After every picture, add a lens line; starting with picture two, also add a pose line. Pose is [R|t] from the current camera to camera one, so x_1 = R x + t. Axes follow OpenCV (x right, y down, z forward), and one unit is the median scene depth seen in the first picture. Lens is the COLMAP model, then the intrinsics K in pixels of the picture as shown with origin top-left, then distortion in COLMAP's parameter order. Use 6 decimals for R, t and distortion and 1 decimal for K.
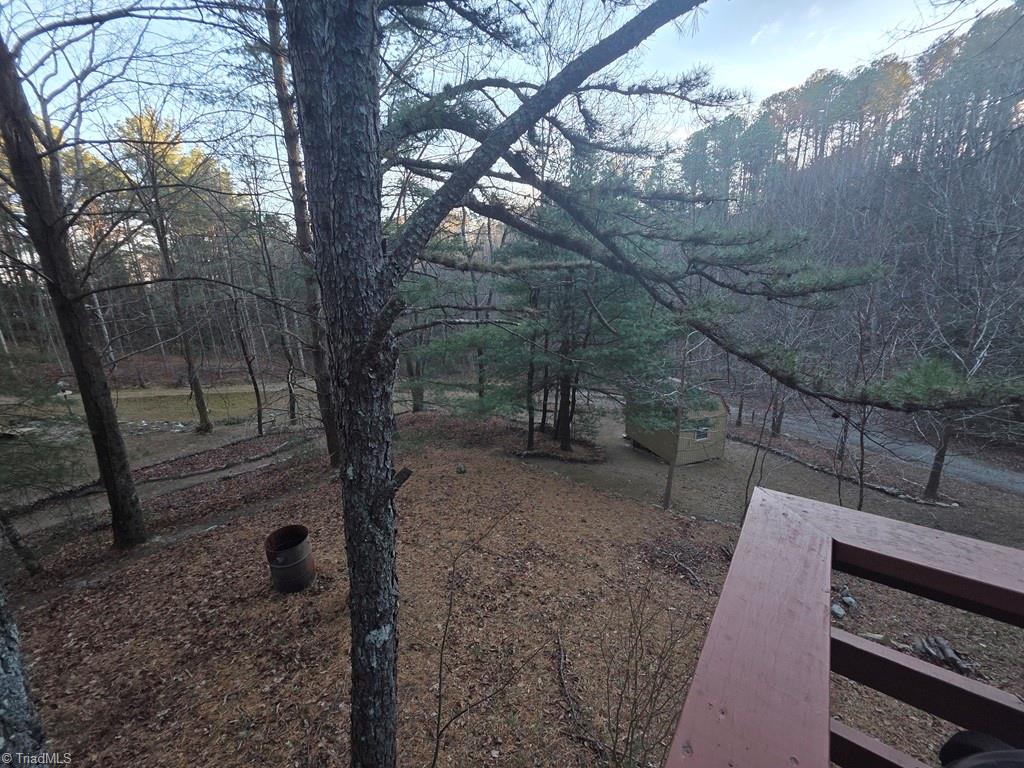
lens RADIAL K [[408.6, 0, 509.1], [0, 408.6, 383.3], [0, 0, 1]] dist [0.003459, -0.000157]
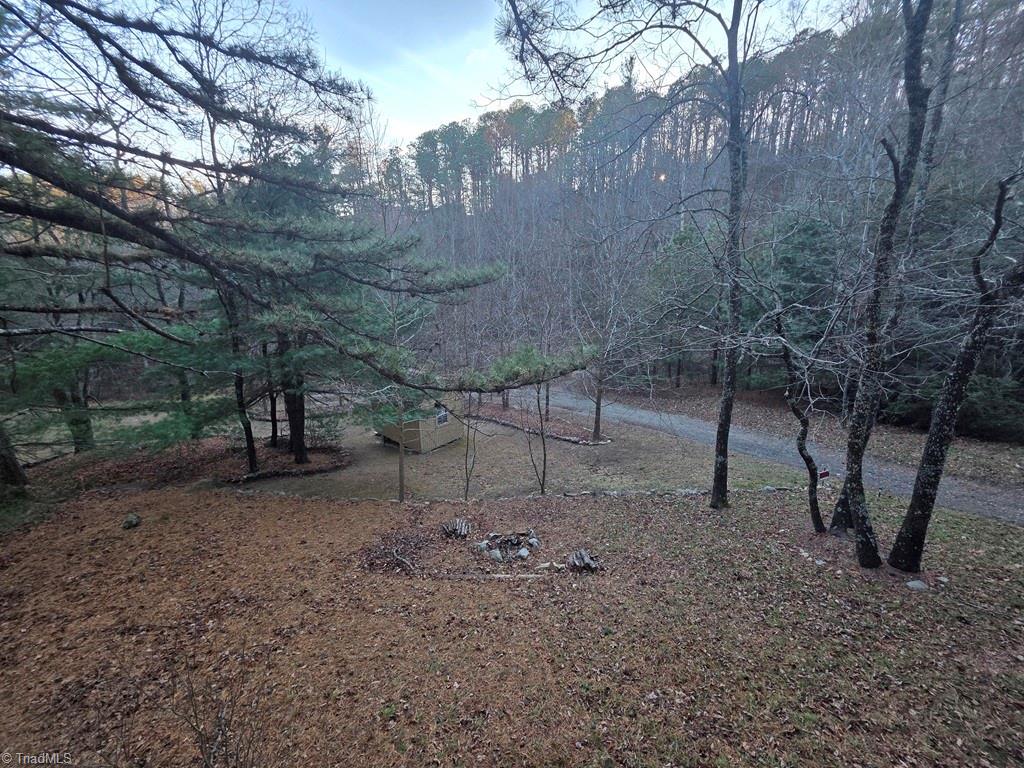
lens RADIAL K [[408.6, 0, 511.2], [0, 408.6, 382.3], [0, 0, 1]] dist [0.003459, -0.000157]
pose [[0.846634, -0.119398, 0.518608, 0.099976], [0.111159, 0.992687, 0.047075, -0.002483], [-0.520436, 0.017793, 0.853715, -0.007431]]
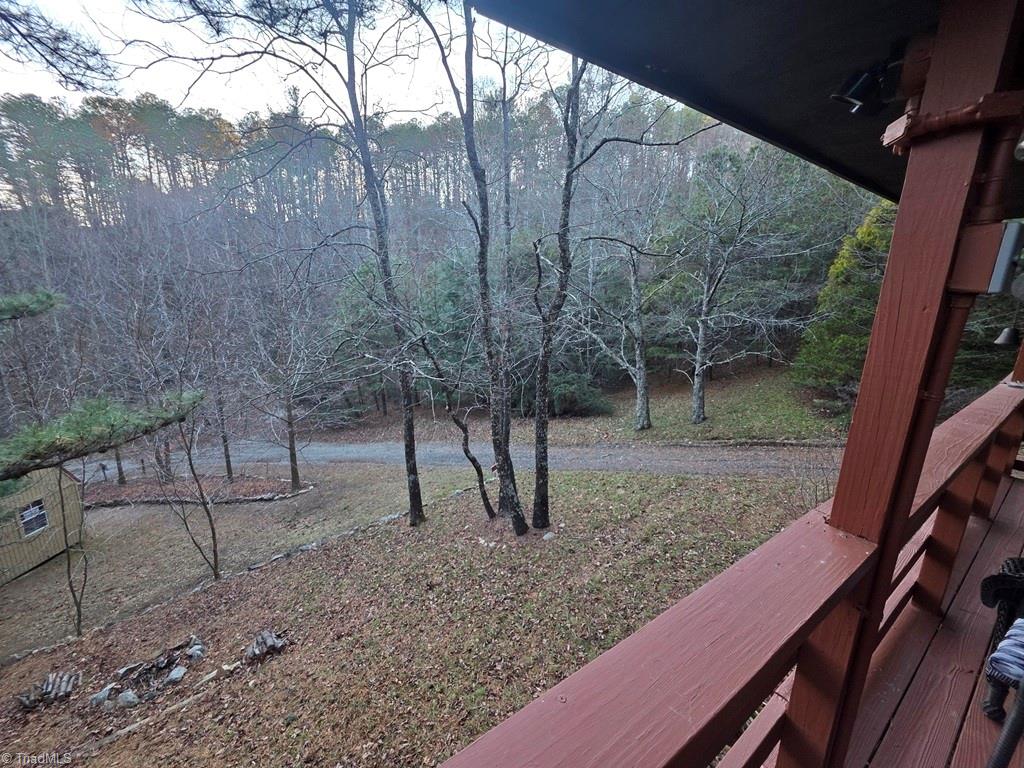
lens RADIAL K [[408.6, 0, 512.4], [0, 408.6, 382.9], [0, 0, 1]] dist [0.003459, -0.000157]
pose [[0.324379, -0.158378, 0.932574, 0.147229], [0.219221, 0.971630, 0.088758, 0.008100], [-0.920174, 0.175649, 0.349896, -0.048933]]
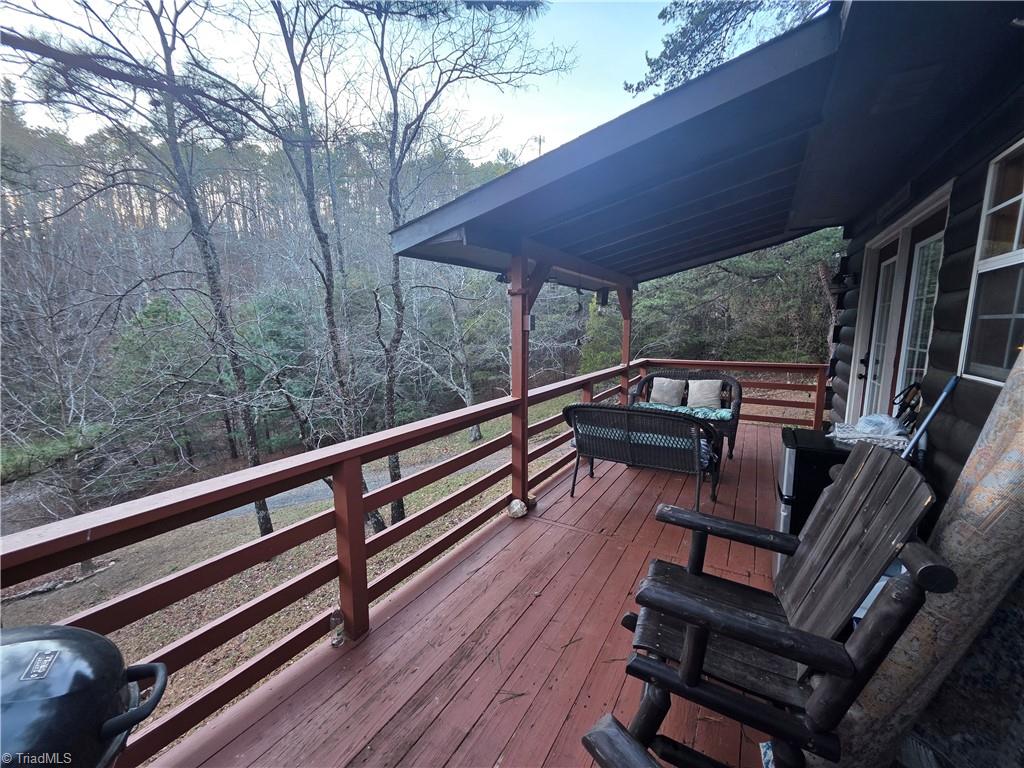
lens RADIAL K [[408.6, 0, 511.3], [0, 408.6, 384.6], [0, 0, 1]] dist [0.003459, -0.000157]
pose [[-0.081249, -0.098851, 0.991780, -0.003634], [0.277825, 0.953383, 0.117784, 0.013732], [-0.957189, 0.285112, -0.049999, -0.058960]]
